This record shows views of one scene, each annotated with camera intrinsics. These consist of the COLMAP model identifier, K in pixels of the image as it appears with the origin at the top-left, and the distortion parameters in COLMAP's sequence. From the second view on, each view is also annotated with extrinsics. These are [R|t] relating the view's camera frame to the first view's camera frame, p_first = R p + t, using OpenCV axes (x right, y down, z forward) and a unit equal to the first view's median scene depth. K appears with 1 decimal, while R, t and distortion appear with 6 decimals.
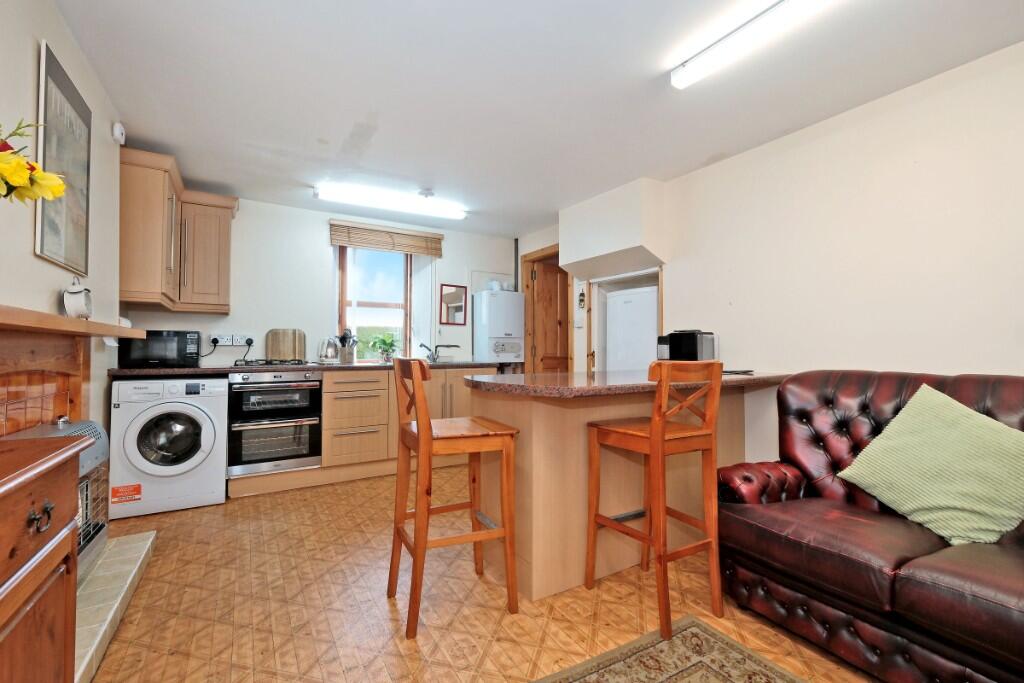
lens RADIAL K [[444.6, 0, 506.0], [0, 444.6, 341.9], [0, 0, 1]] dist [-0.002965, -0.001063]
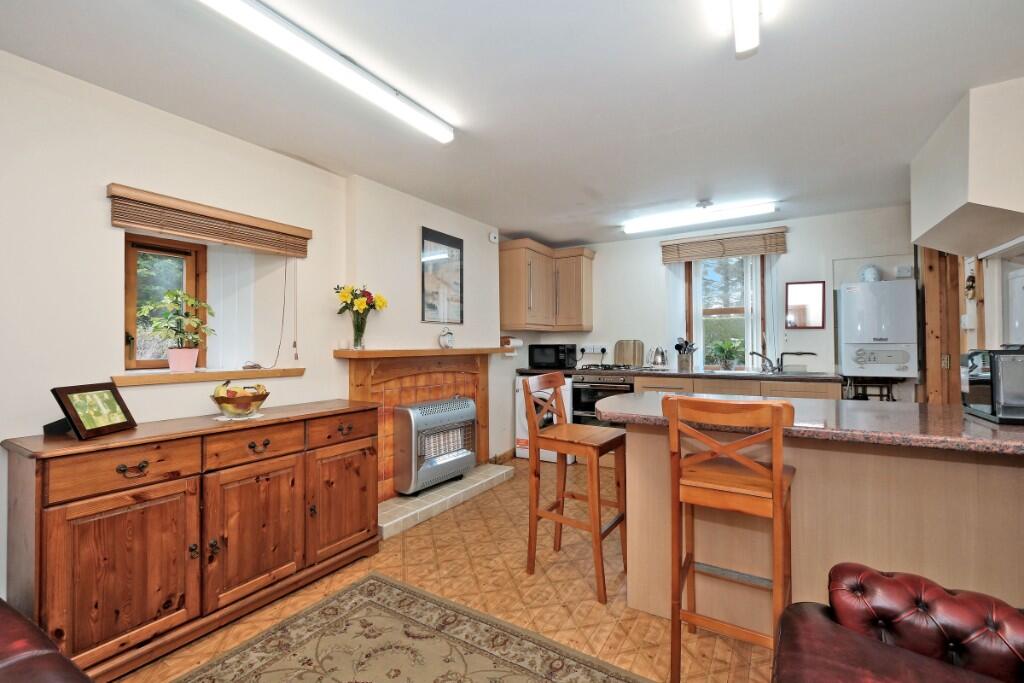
lens RADIAL K [[444.6, 0, 512.9], [0, 444.6, 343.2], [0, 0, 1]] dist [-0.002965, -0.001063]
pose [[0.476131, -0.007092, -0.879346, 0.650580], [0.023807, 0.999705, 0.004827, -0.050092], [0.879052, -0.023233, 0.476159, 0.188122]]
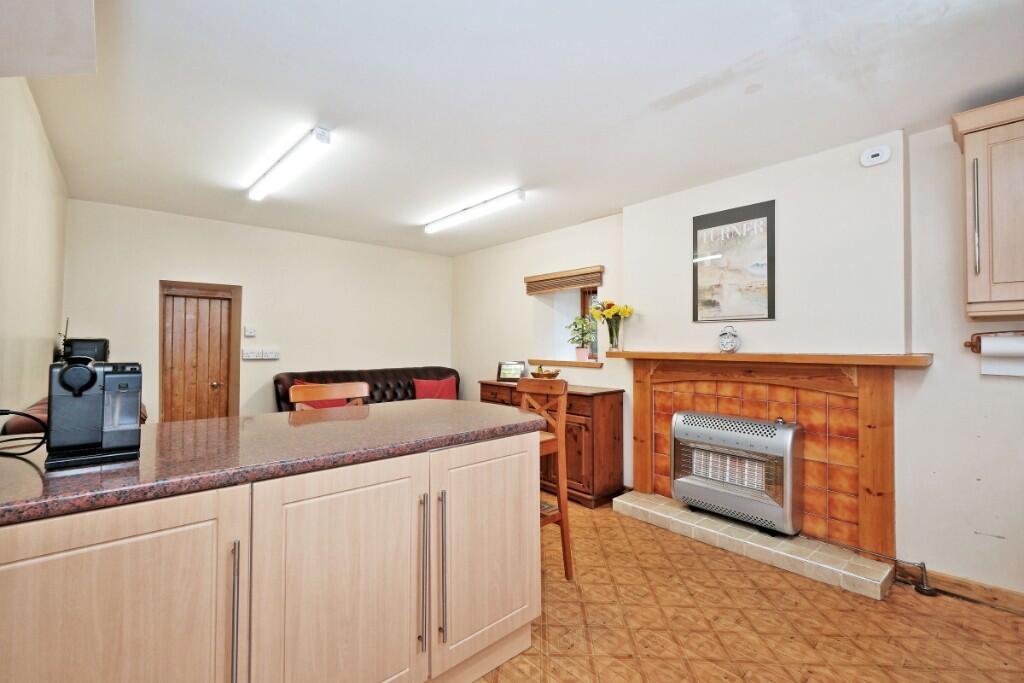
lens RADIAL K [[444.6, 0, 494.4], [0, 444.6, 340.3], [0, 0, 1]] dist [-0.002965, -0.001063]
pose [[-0.987113, -0.006156, -0.159908, 0.104258], [-0.000890, 0.999456, -0.032983, -0.025596], [0.160024, -0.032416, -0.986581, 1.631079]]
